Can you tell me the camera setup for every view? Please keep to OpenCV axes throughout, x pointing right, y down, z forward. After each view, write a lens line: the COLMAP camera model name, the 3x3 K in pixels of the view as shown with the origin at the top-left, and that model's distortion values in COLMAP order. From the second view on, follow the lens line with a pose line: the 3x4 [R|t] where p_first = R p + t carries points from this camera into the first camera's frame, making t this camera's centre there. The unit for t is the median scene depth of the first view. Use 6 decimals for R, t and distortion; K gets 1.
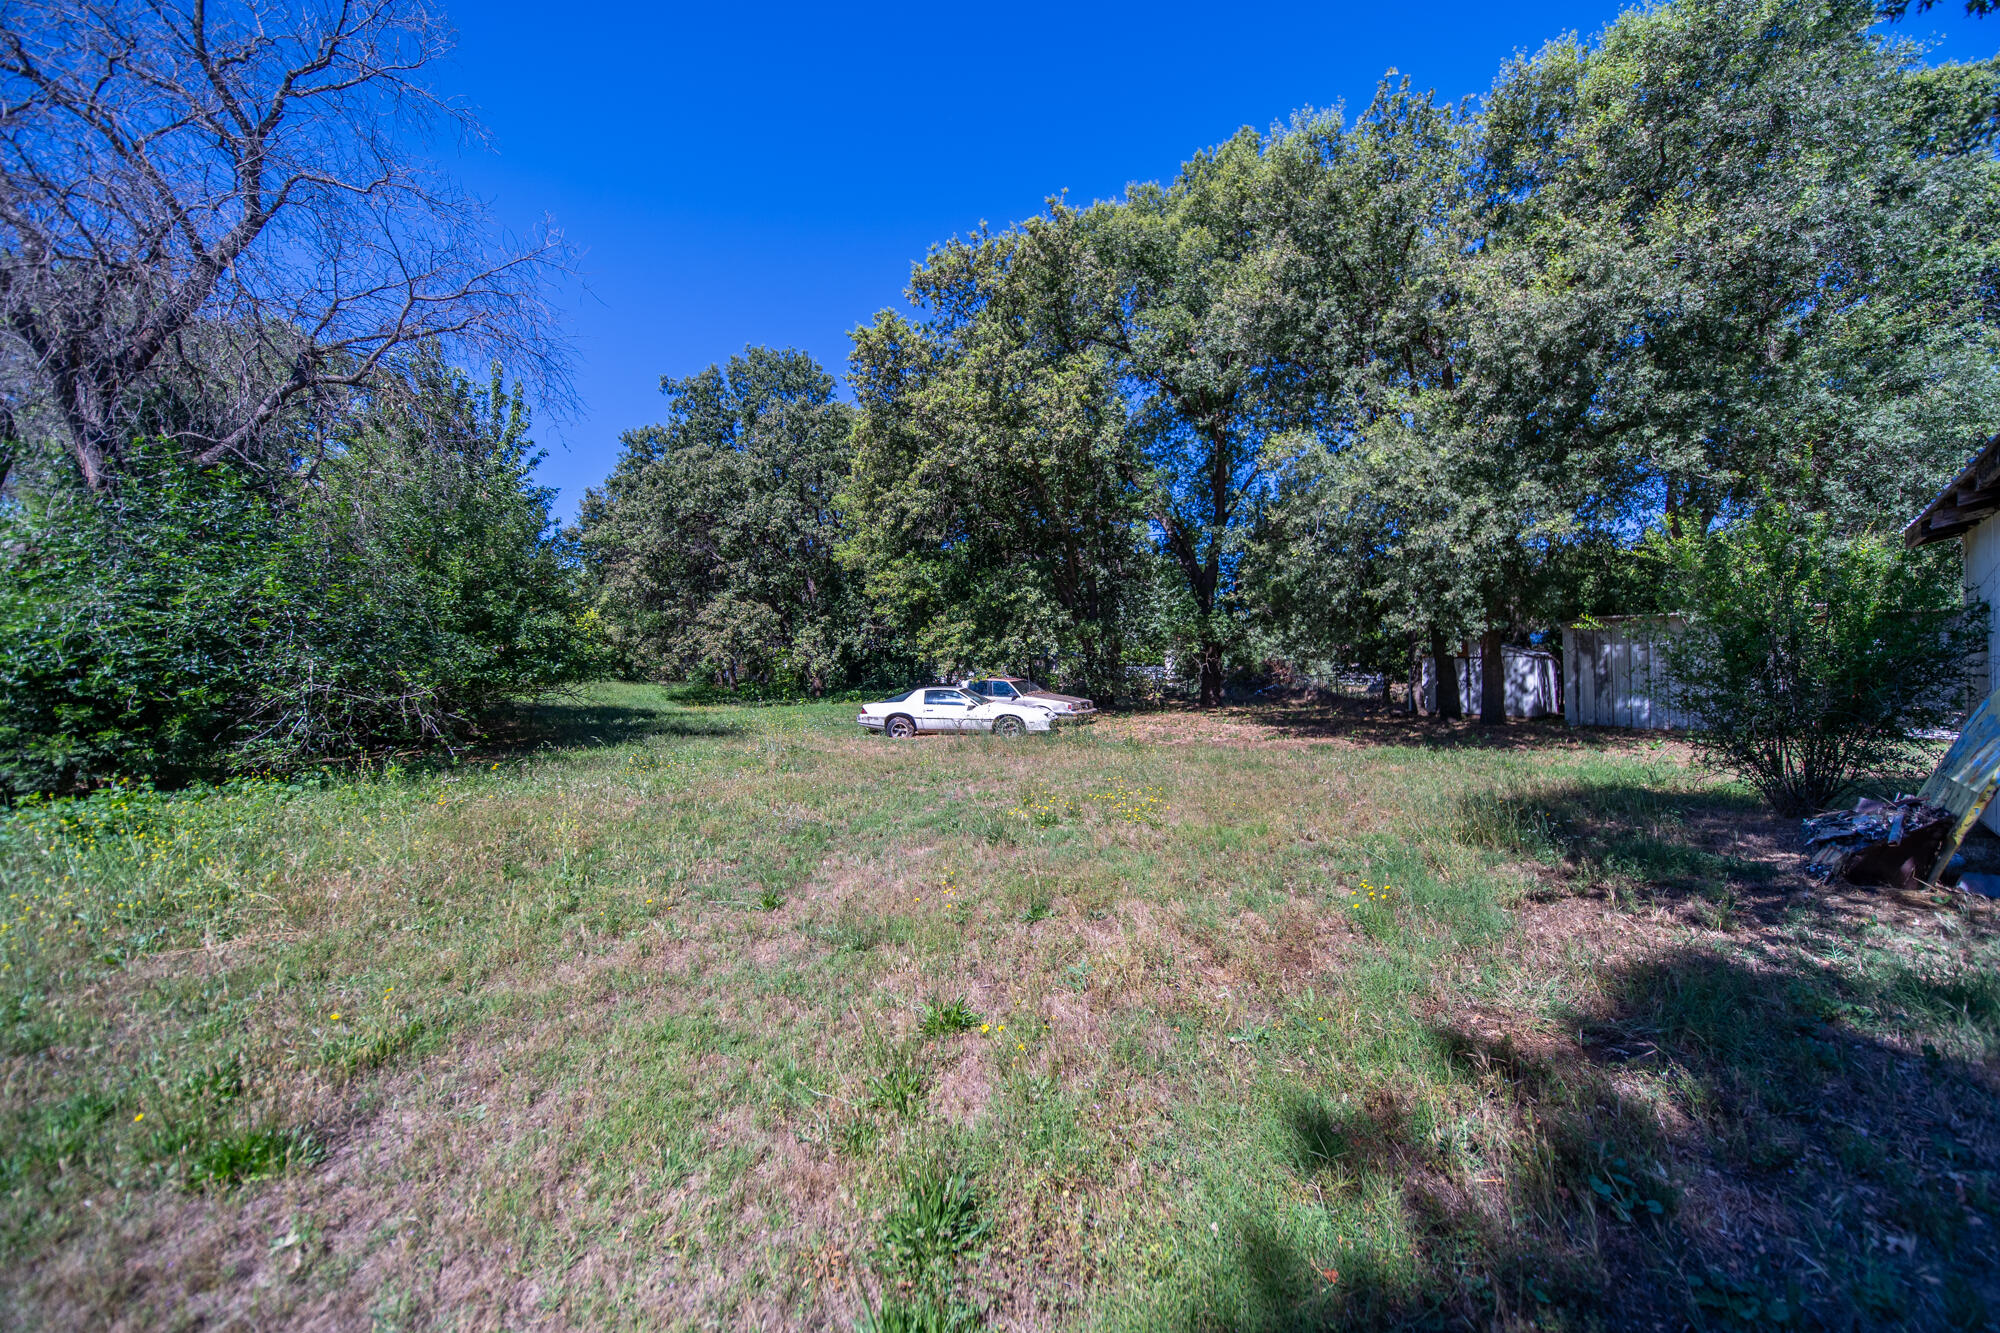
lens RADIAL K [[708.3, 0, 1006.6], [0, 708.3, 654.7], [0, 0, 1]] dist [-0.003378, 0.000064]
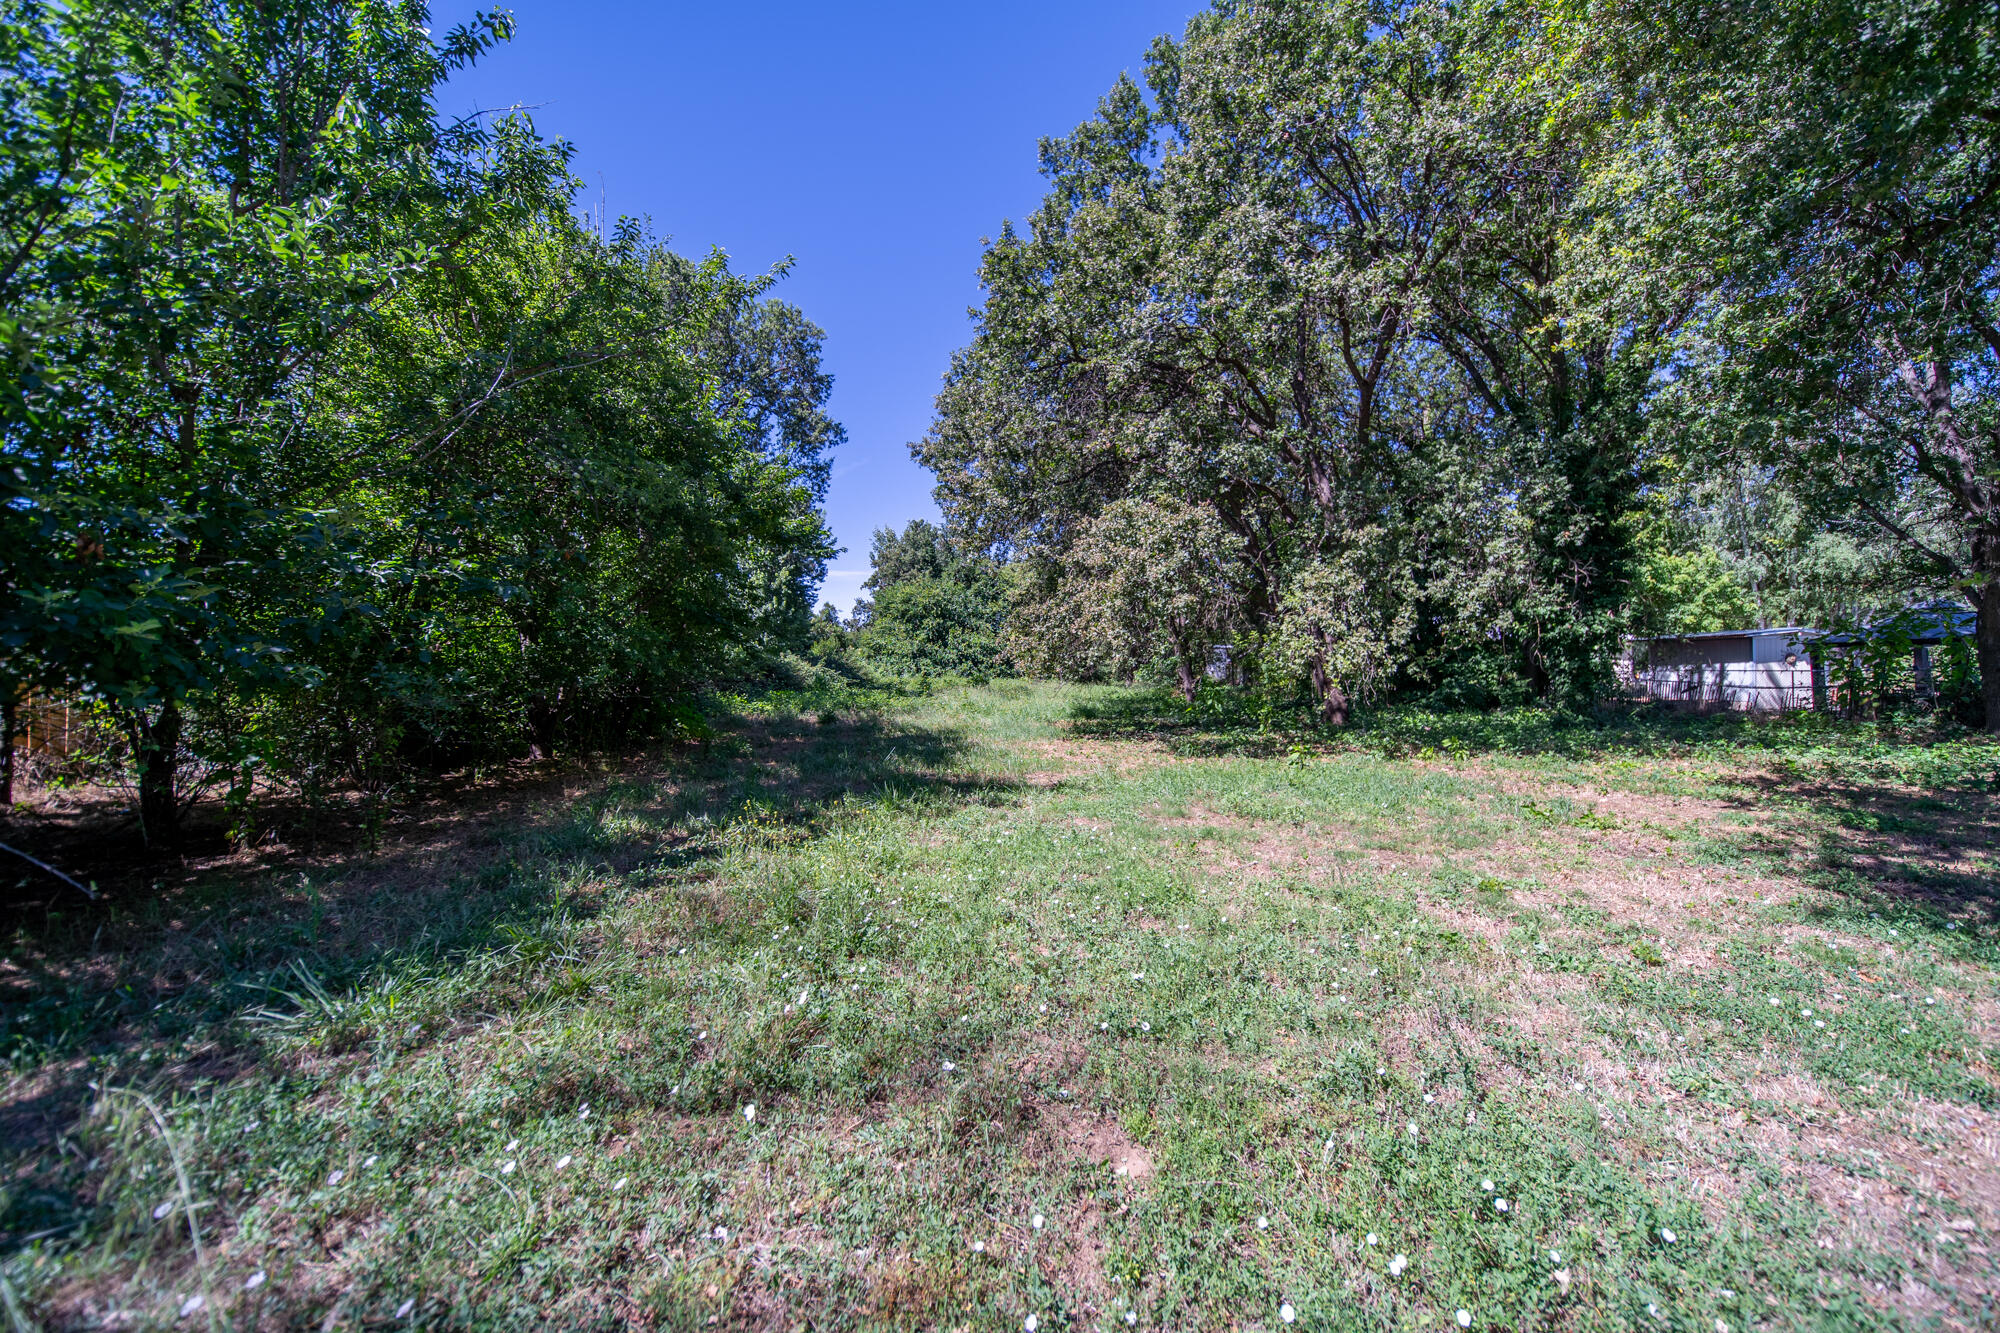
lens RADIAL K [[708.3, 0, 1000.3], [0, 708.3, 648.0], [0, 0, 1]] dist [-0.003378, 0.000064]
pose [[0.772833, -0.001315, -0.634608, -0.171159], [0.004358, 0.999985, 0.003235, 0.006484], [0.634594, -0.005266, 0.772828, 0.594658]]
